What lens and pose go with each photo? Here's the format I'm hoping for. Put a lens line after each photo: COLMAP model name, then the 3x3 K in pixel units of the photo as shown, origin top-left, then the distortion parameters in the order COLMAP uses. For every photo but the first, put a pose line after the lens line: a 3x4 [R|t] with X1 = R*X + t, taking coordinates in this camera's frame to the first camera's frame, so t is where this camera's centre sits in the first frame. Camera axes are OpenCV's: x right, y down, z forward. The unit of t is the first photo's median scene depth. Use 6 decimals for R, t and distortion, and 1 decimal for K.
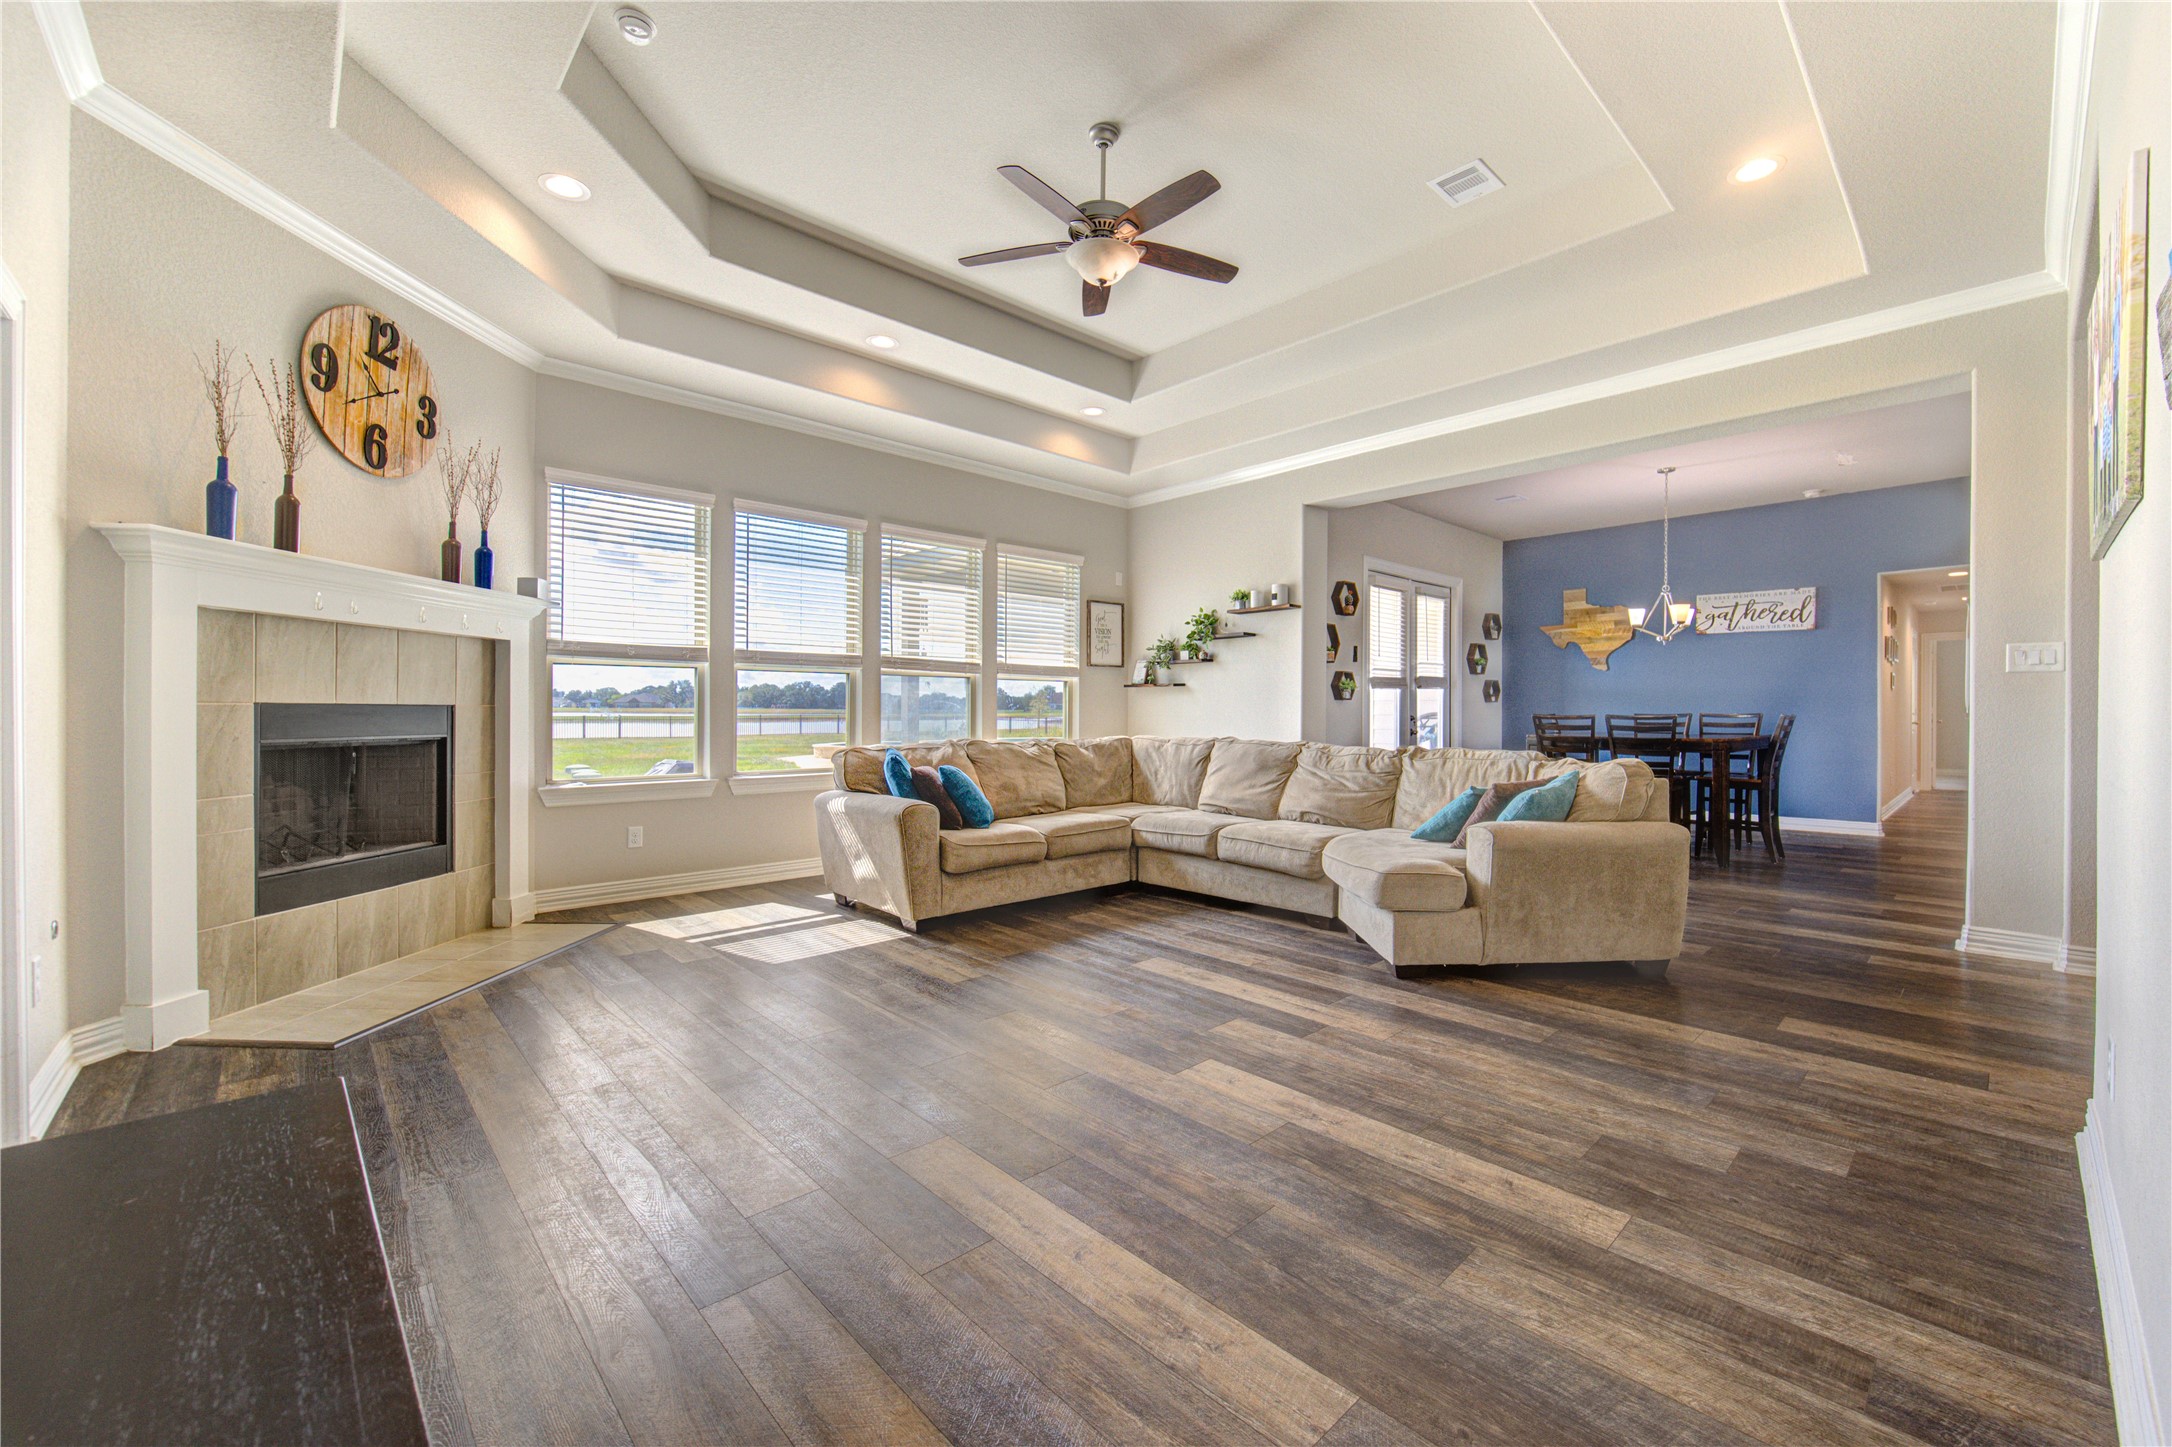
lens RADIAL K [[879.1, 0, 1123.0], [0, 879.1, 704.1], [0, 0, 1]] dist [-0.002213, -0.002894]
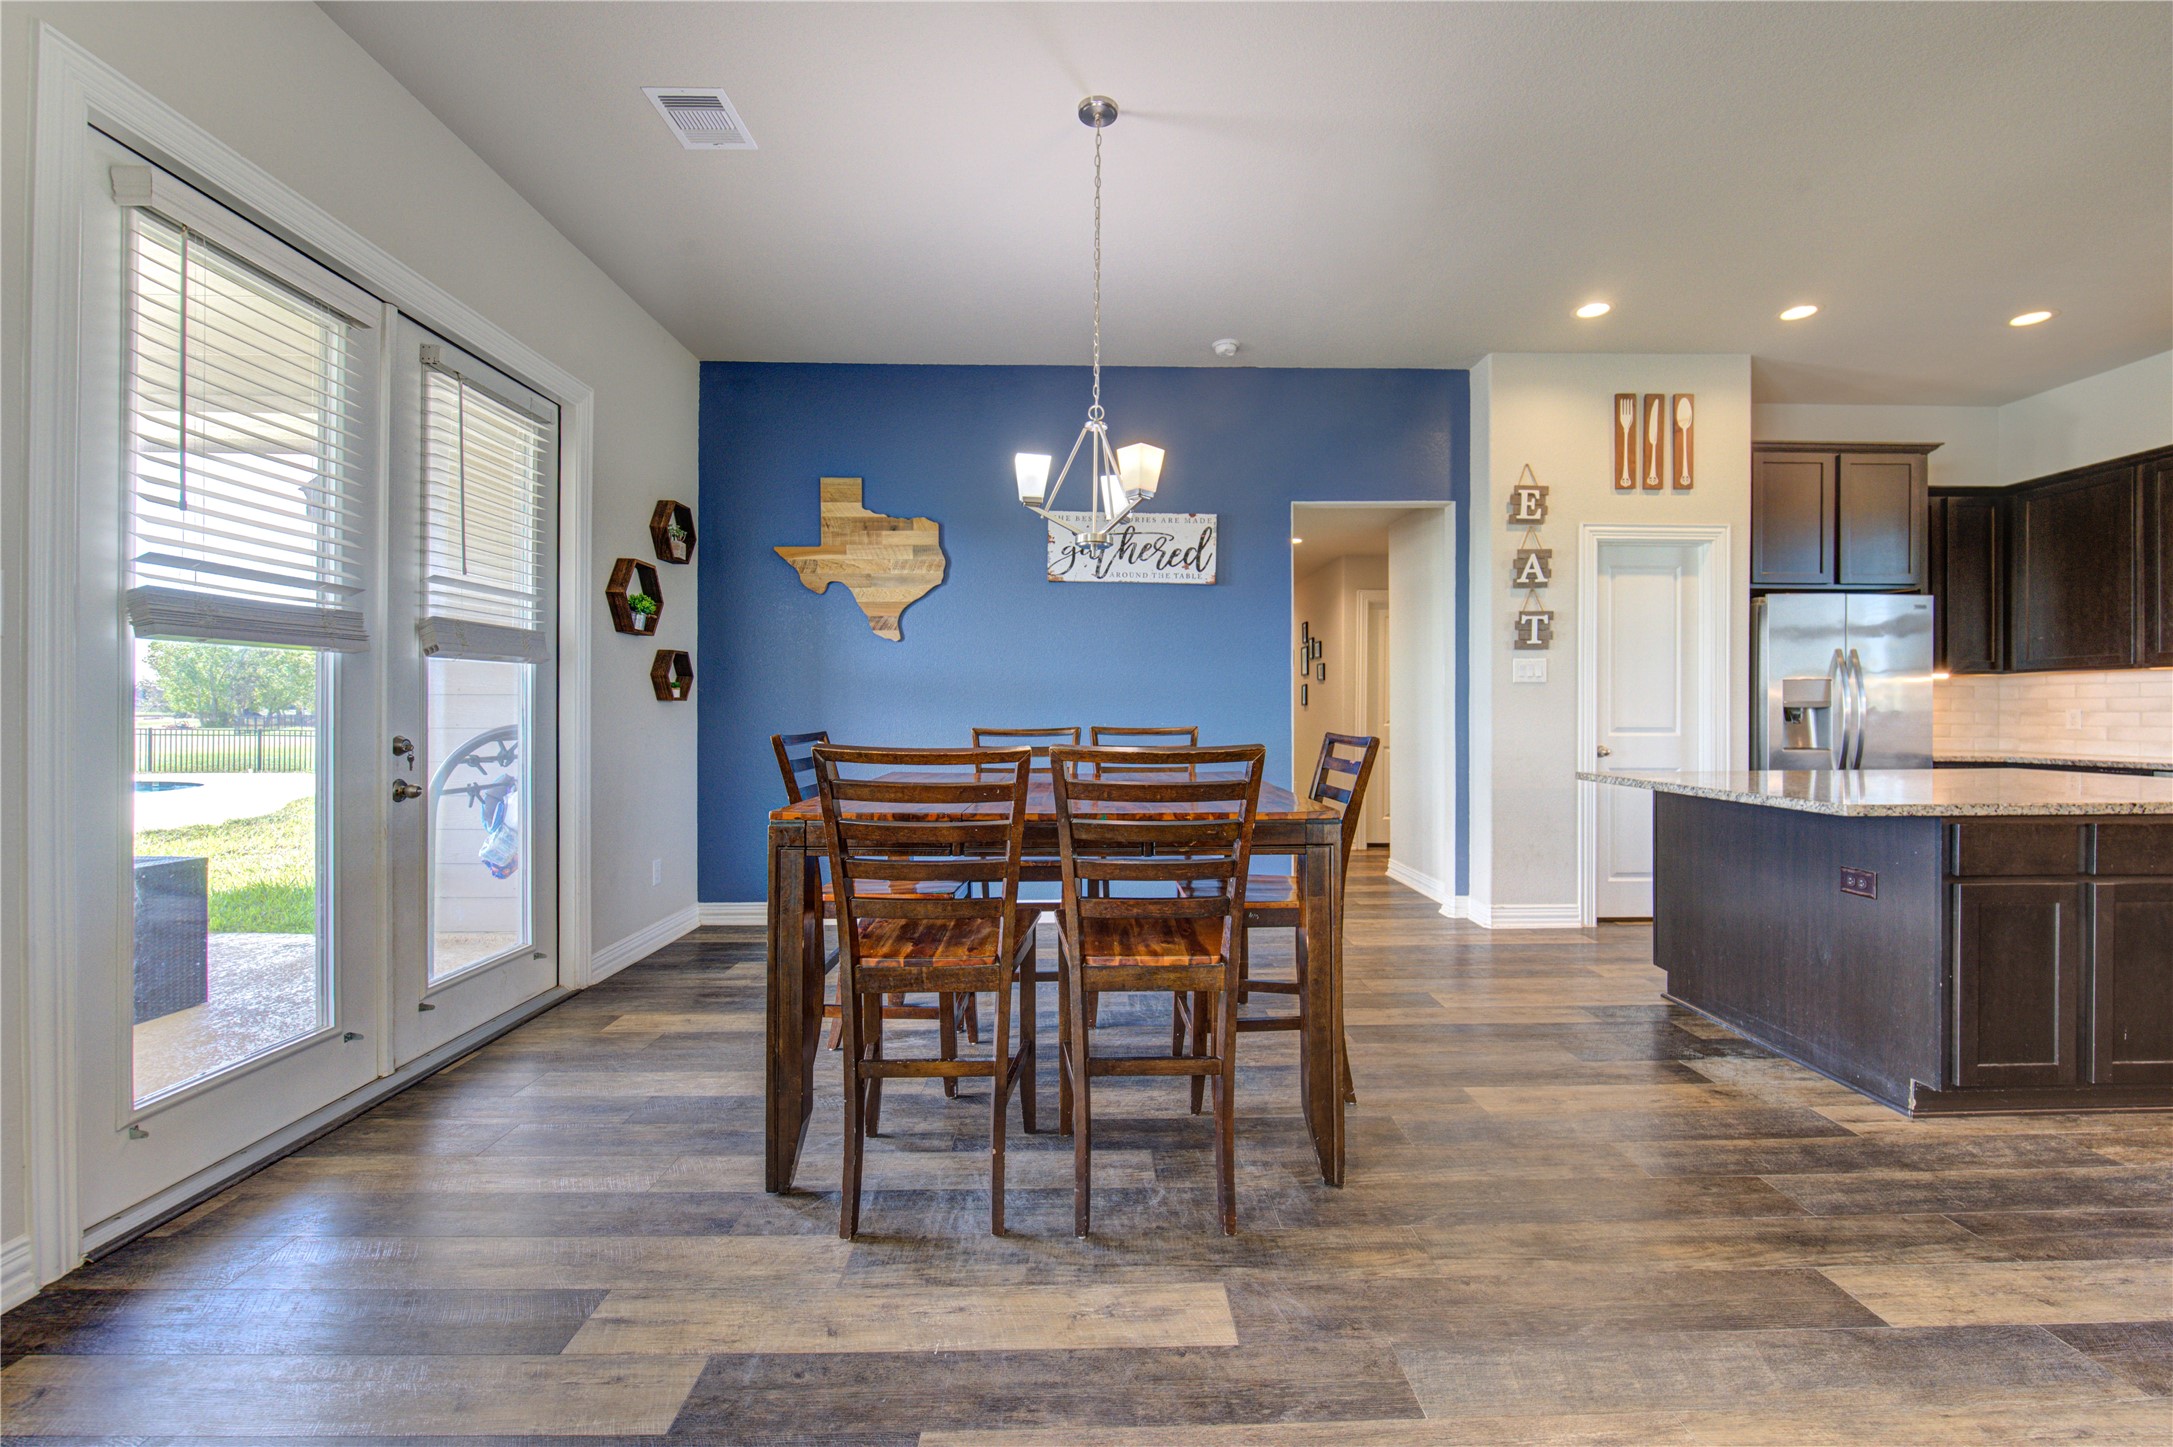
lens RADIAL K [[879.5, 0, 1099.4], [0, 879.5, 715.2], [0, 0, 1]] dist [-0.002213, -0.002894]
pose [[0.686263, 0.000214, 0.727354, 0.375969], [-0.008235, 0.999938, 0.007476, 0.001676], [-0.727307, -0.011120, 0.686222, 0.824750]]
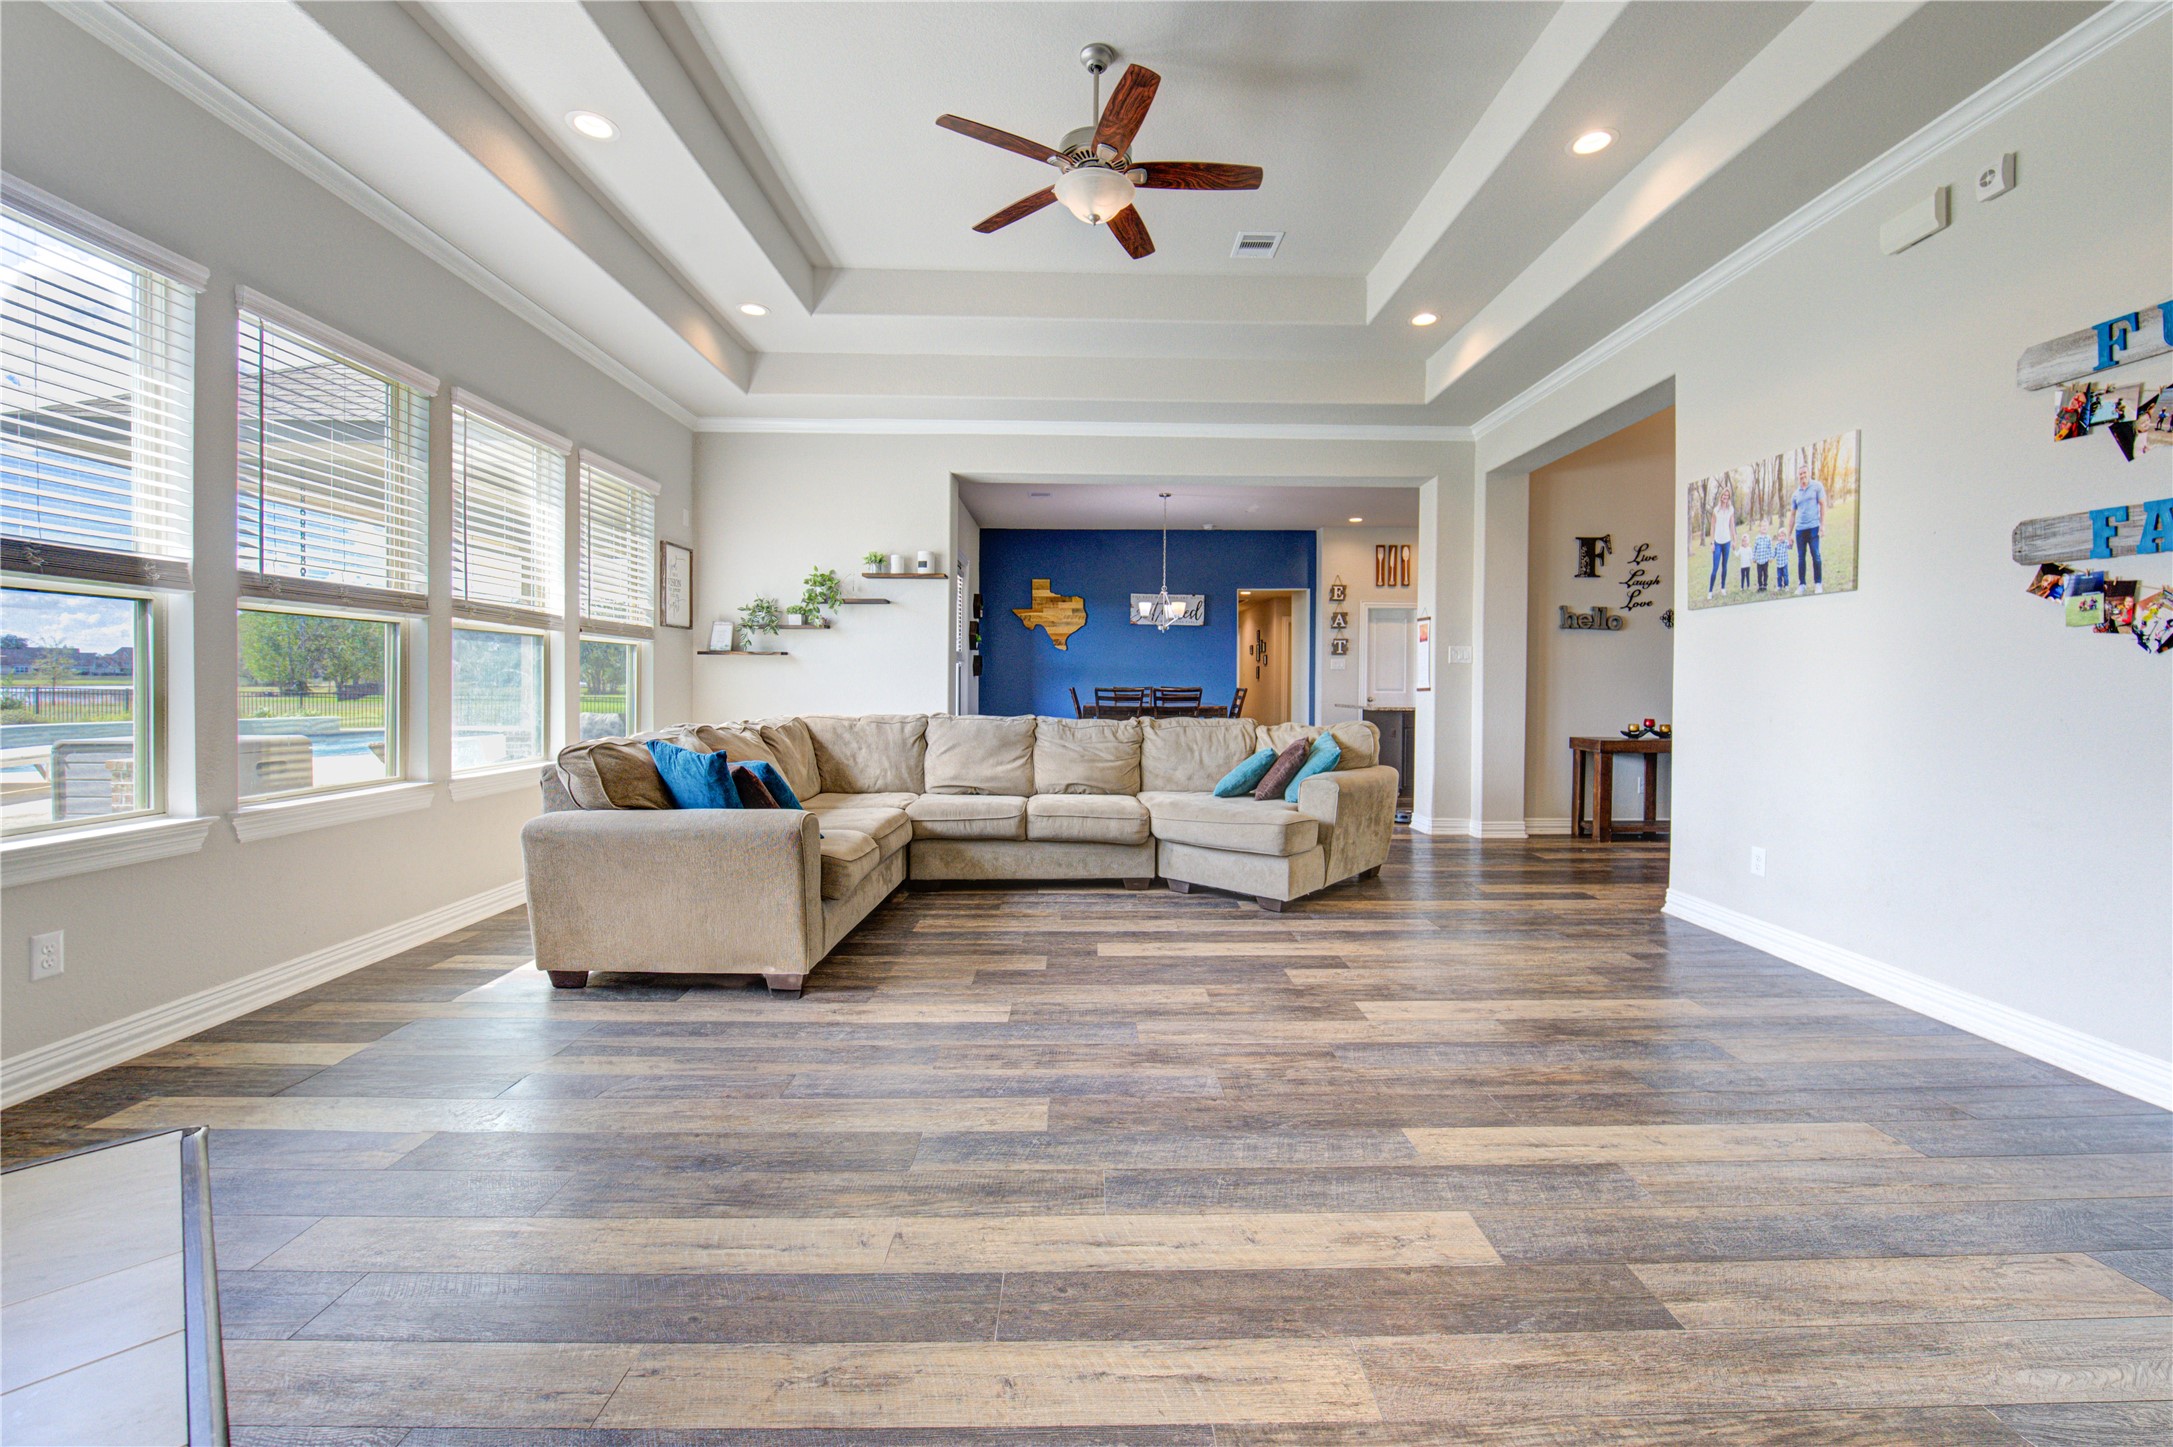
lens RADIAL K [[879.5, 0, 1116.4], [0, 879.5, 691.8], [0, 0, 1]] dist [-0.002213, -0.002894]
pose [[0.670522, -0.005177, 0.741871, -0.426708], [-0.009126, 0.999842, 0.015225, -0.001210], [-0.741833, -0.016979, 0.670369, 0.222959]]
